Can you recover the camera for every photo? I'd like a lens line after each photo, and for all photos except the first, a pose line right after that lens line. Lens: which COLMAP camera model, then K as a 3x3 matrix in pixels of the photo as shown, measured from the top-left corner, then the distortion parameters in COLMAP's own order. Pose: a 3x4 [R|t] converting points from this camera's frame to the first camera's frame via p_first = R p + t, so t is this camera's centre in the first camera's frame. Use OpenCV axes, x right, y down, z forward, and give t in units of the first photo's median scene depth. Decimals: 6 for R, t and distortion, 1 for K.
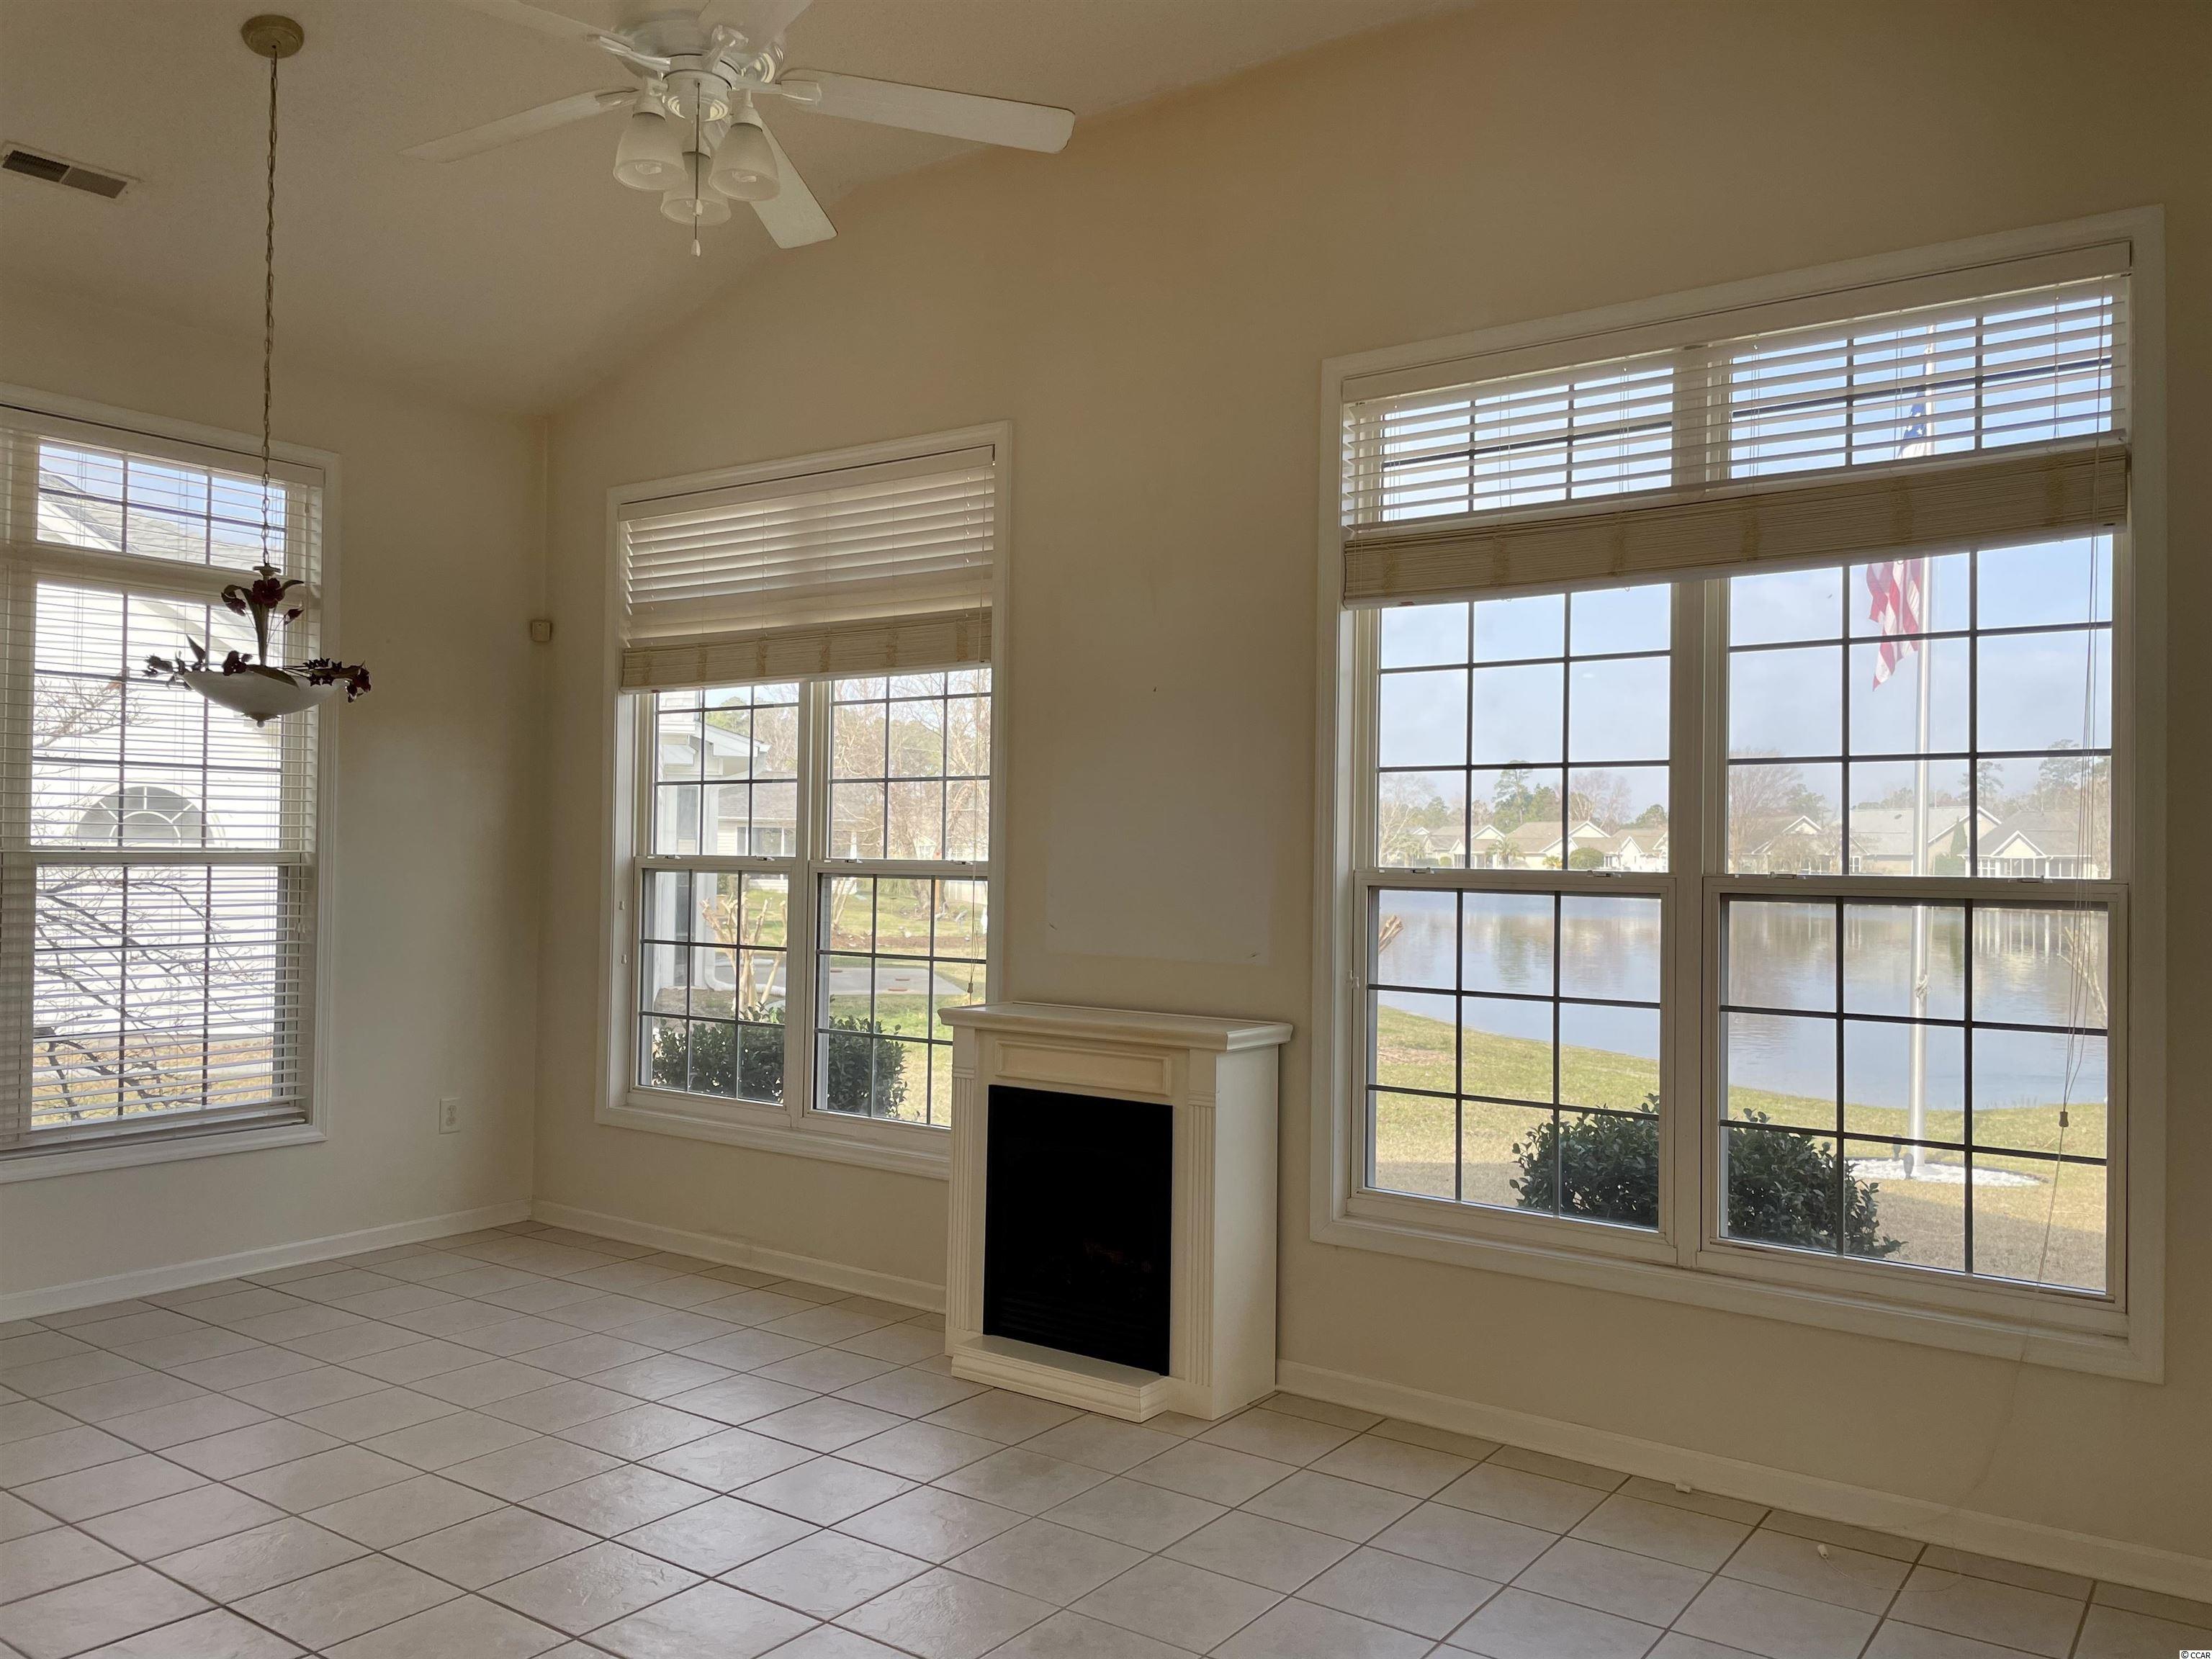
lens RADIAL K [[1669.4, 0, 1102.3], [0, 1669.4, 834.1], [0, 0, 1]] dist [0.083106, -0.104591]
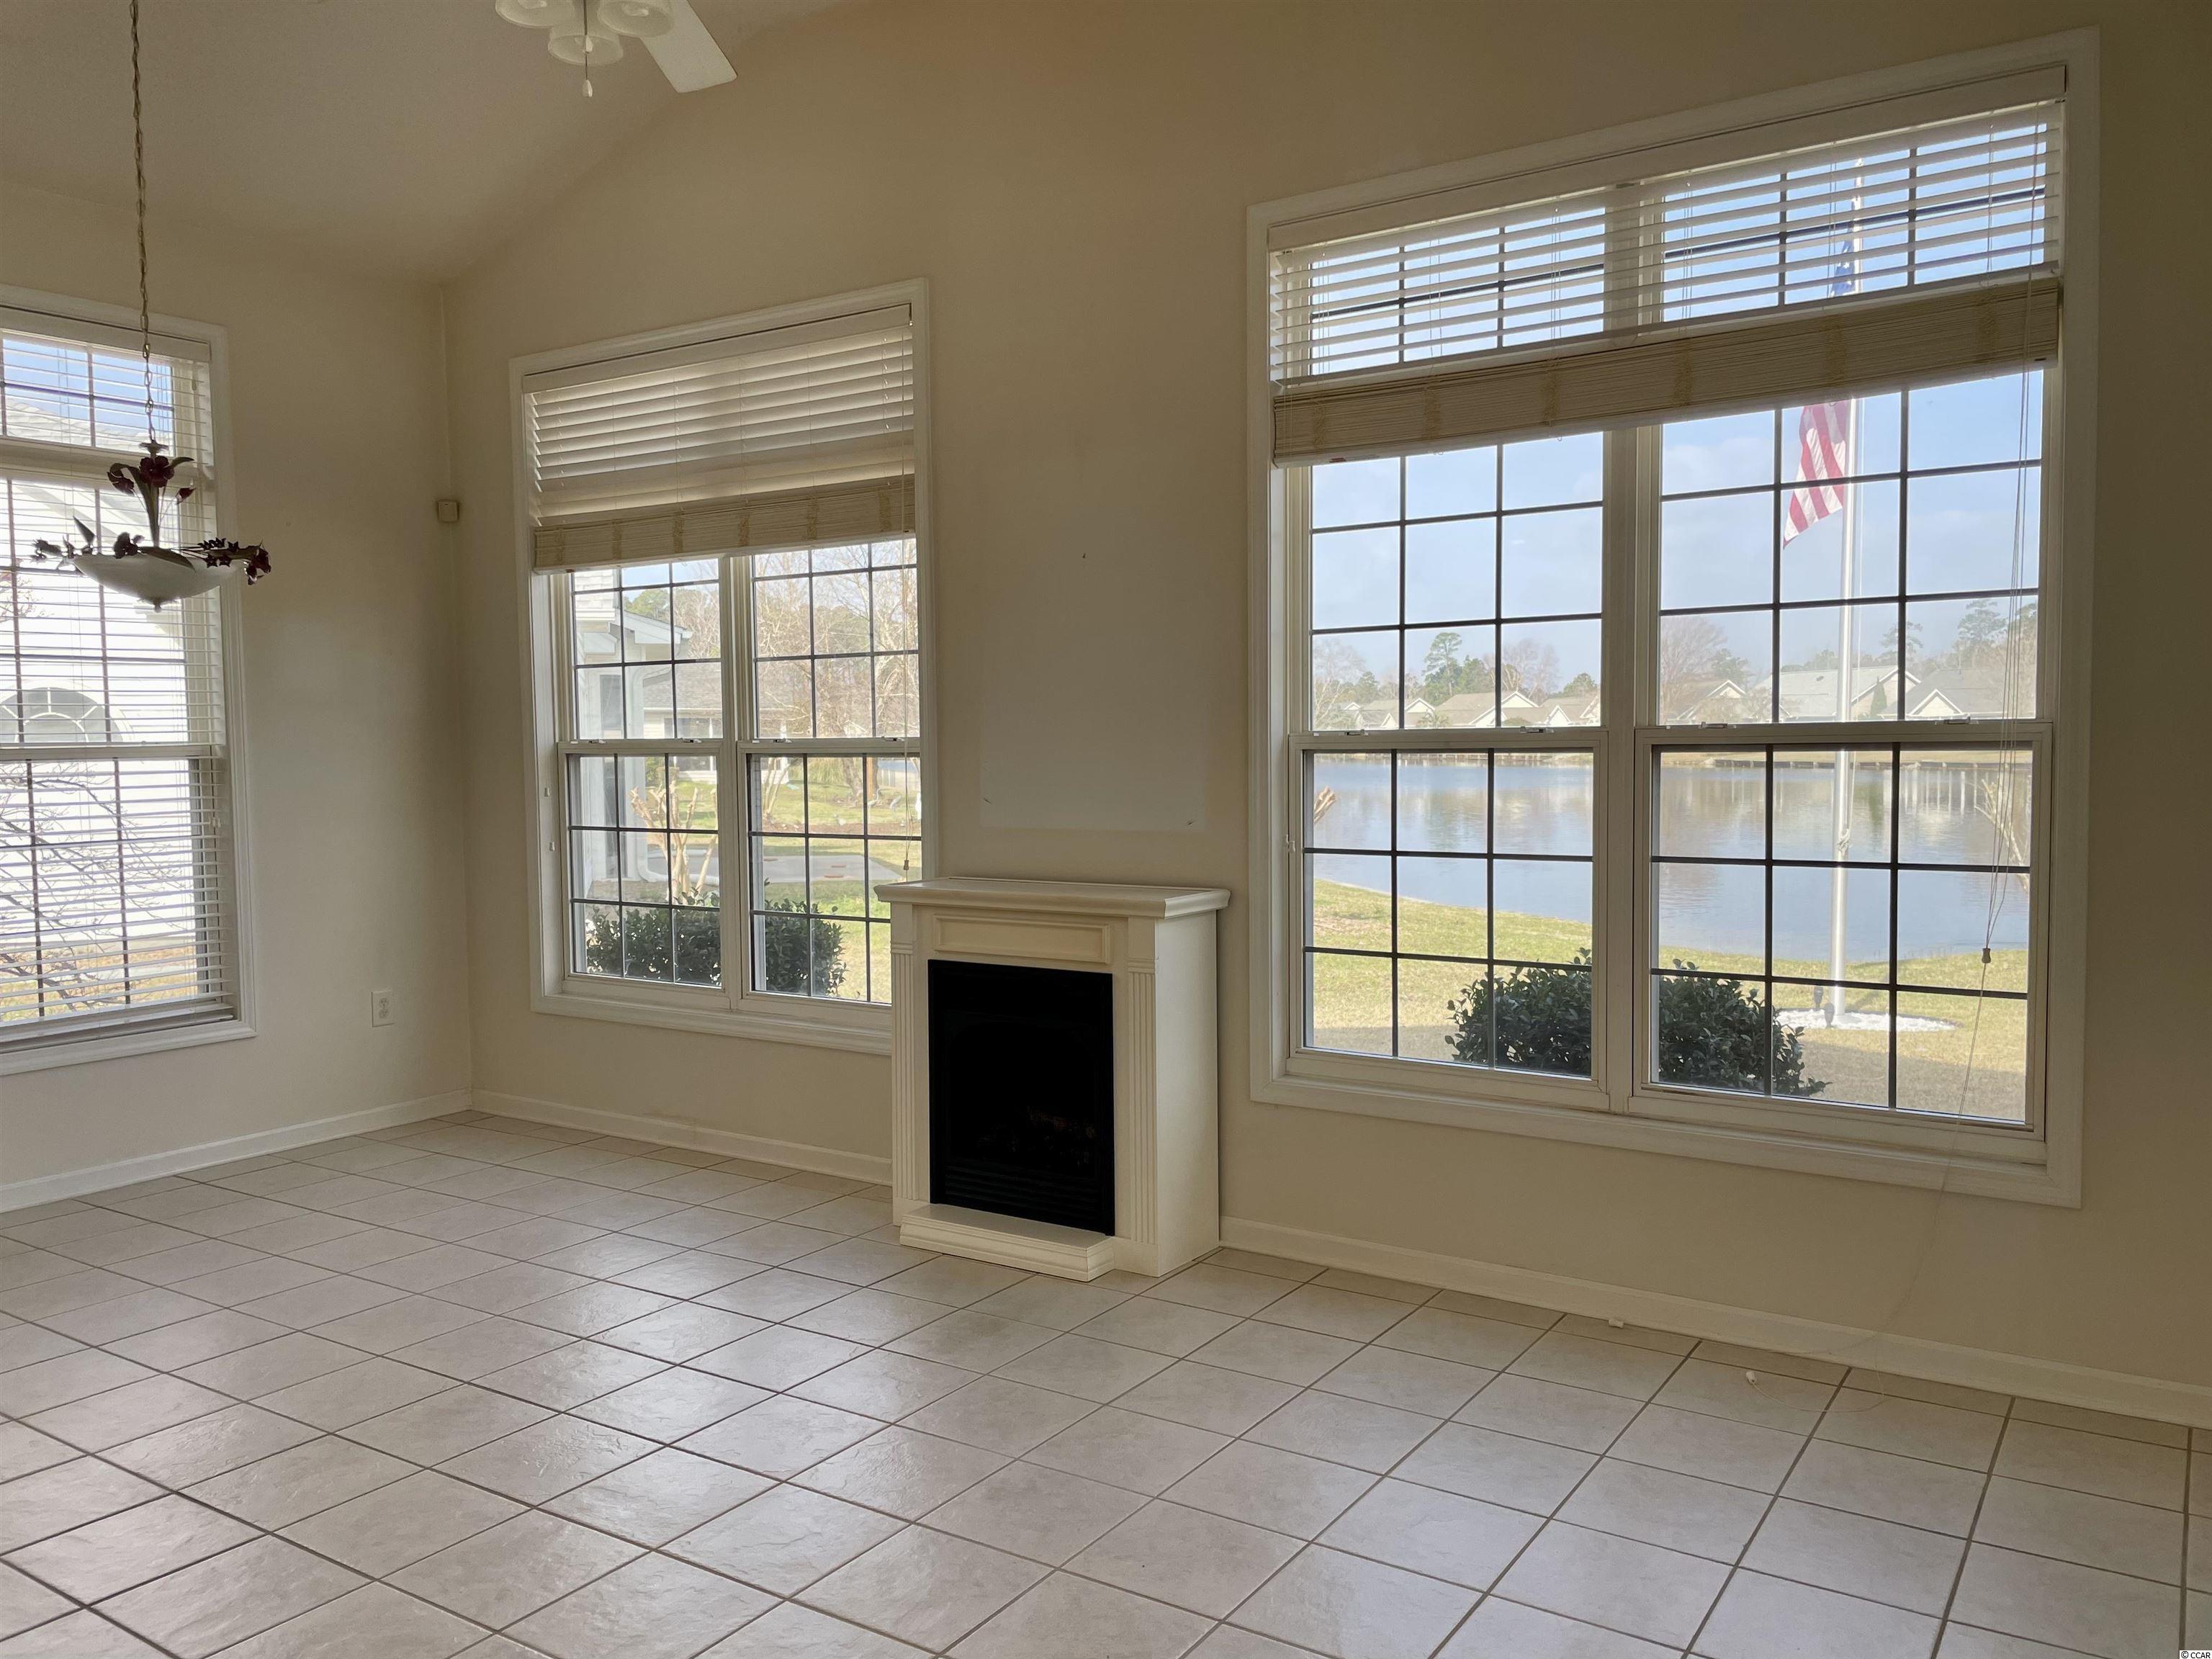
lens RADIAL K [[1669.4, 0, 1092.4], [0, 1669.4, 840.3], [0, 0, 1]] dist [0.083106, -0.104591]
pose [[0.999077, -0.027869, 0.032679, -0.000195], [0.025393, 0.996943, 0.073893, 0.008239], [-0.034638, -0.072995, 0.996731, 0.008281]]
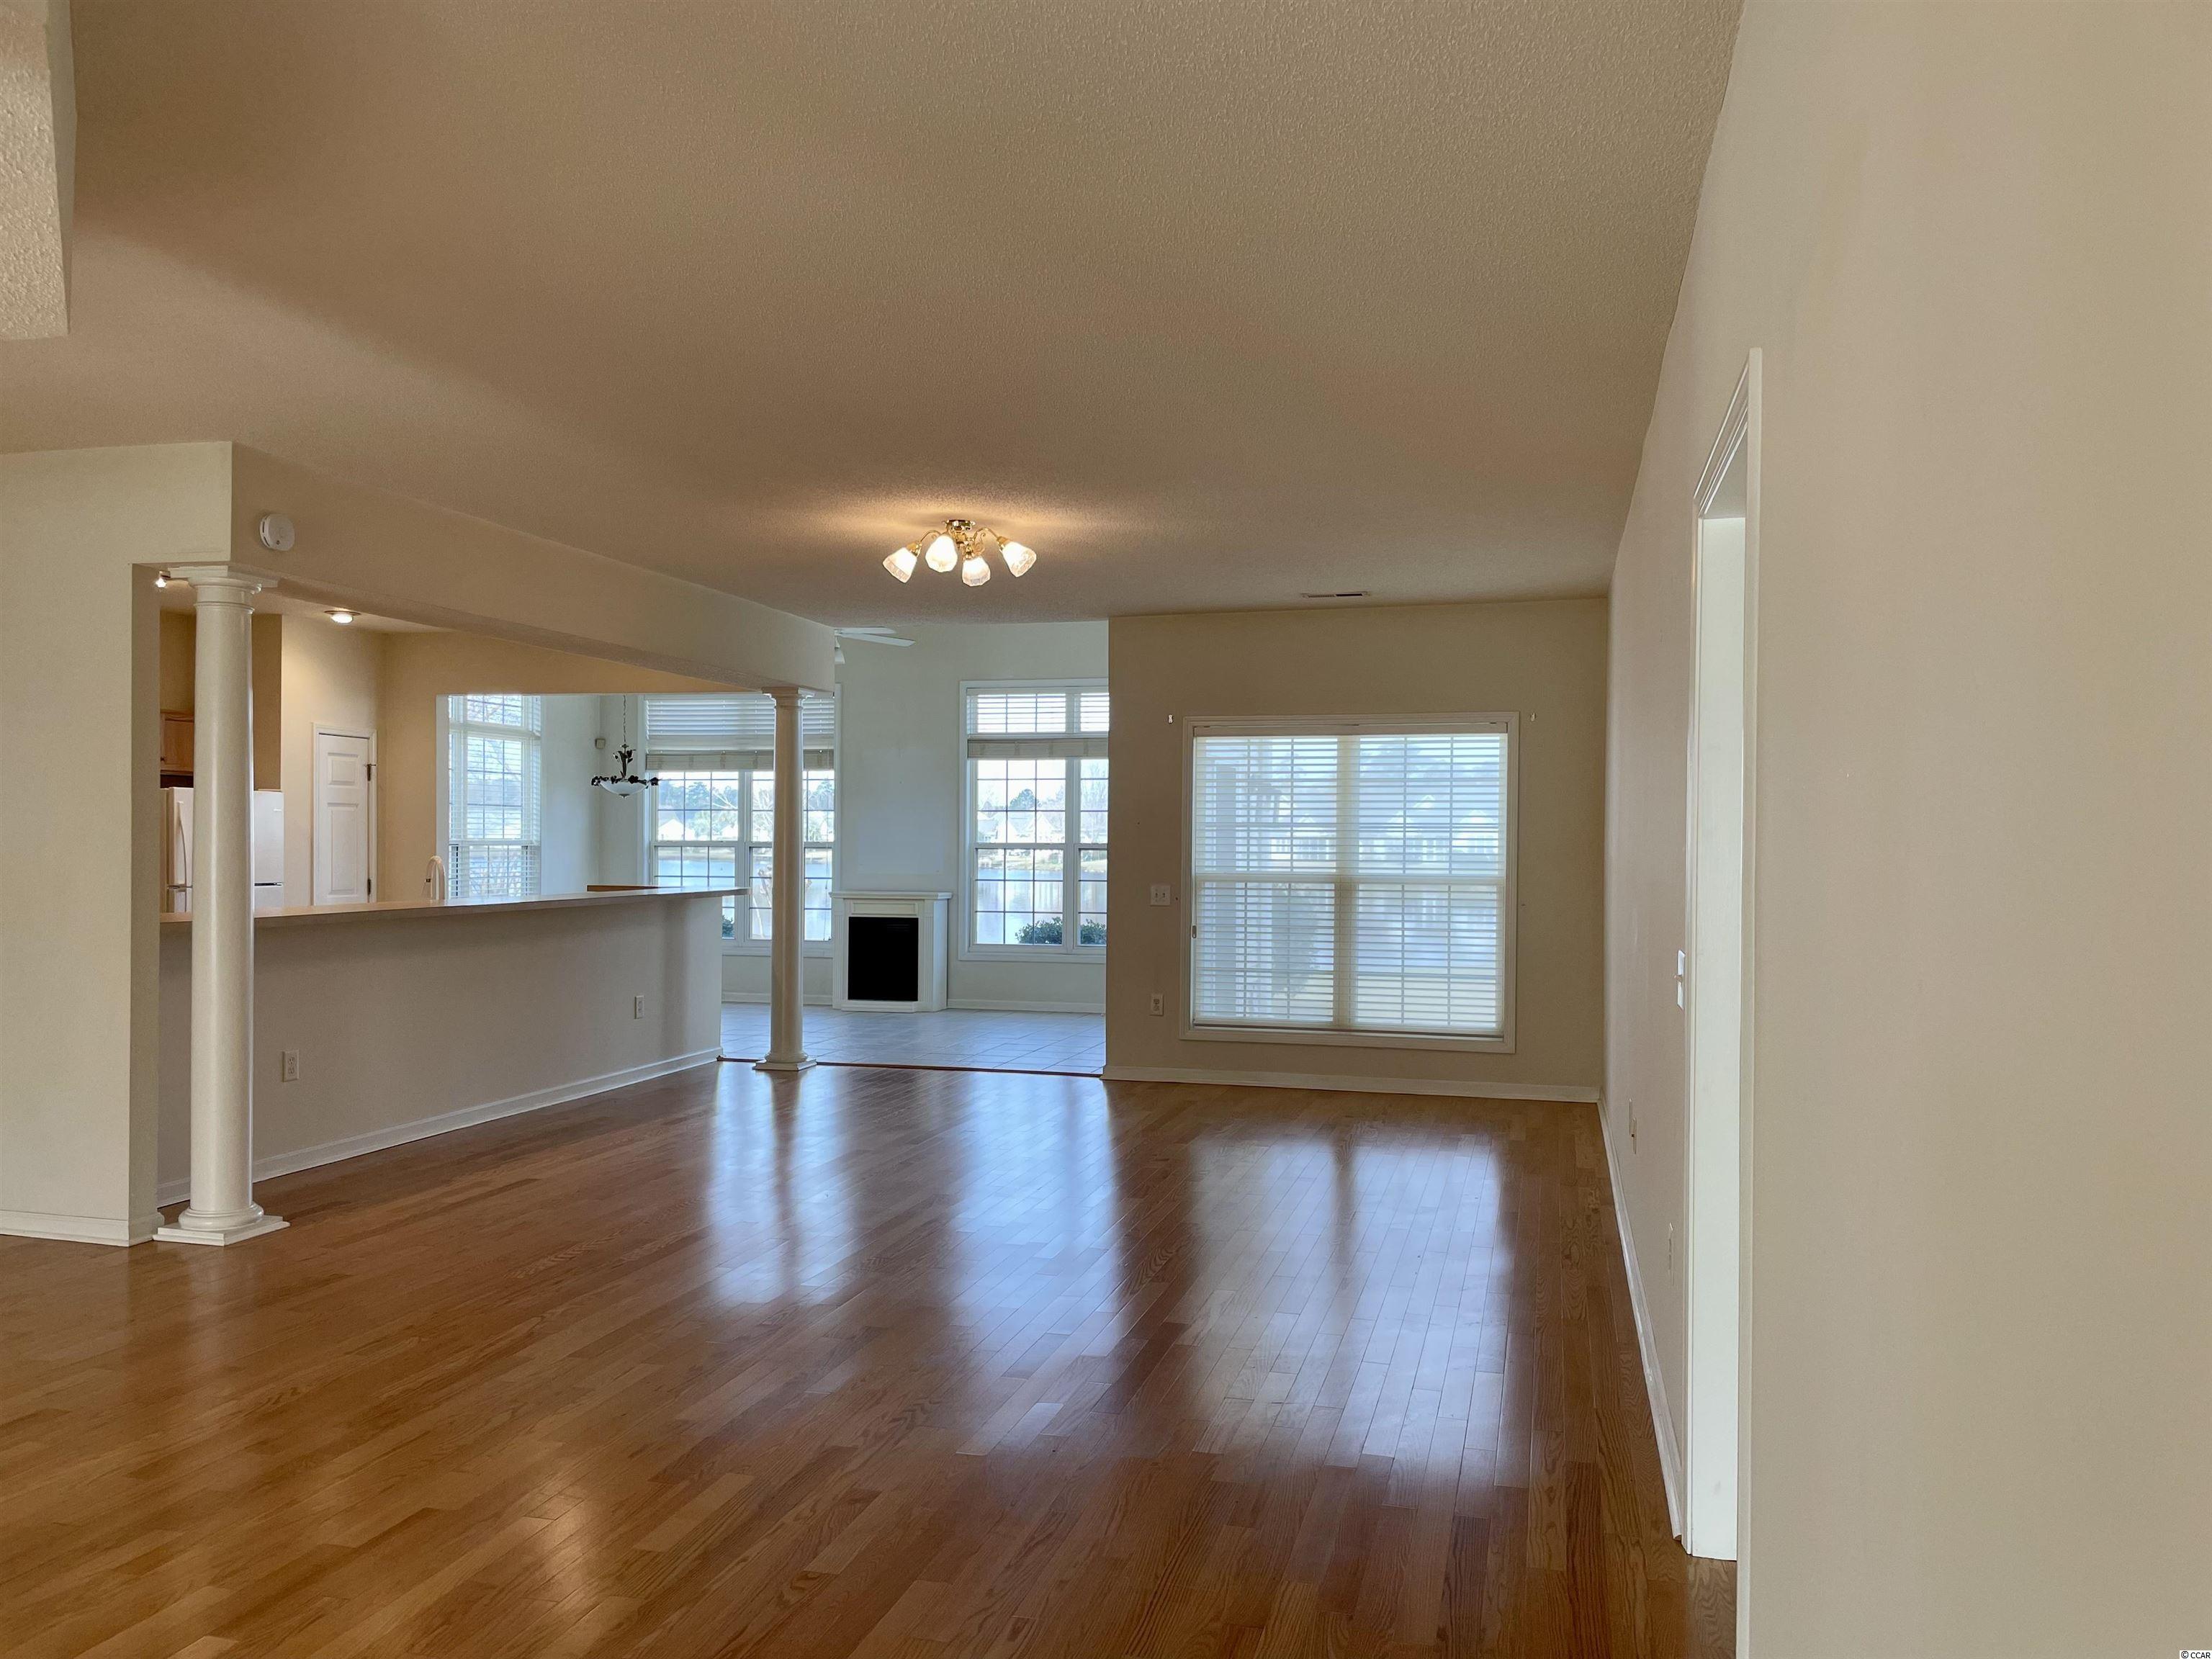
lens RADIAL K [[1669.4, 0, 1122.7], [0, 1669.4, 835.9], [0, 0, 1]] dist [0.083106, -0.104591]
pose [[0.926373, -0.006078, 0.376559, -0.776311], [0.001234, 0.999913, 0.013102, -0.032393], [-0.376606, -0.011673, 0.926300, -2.041386]]
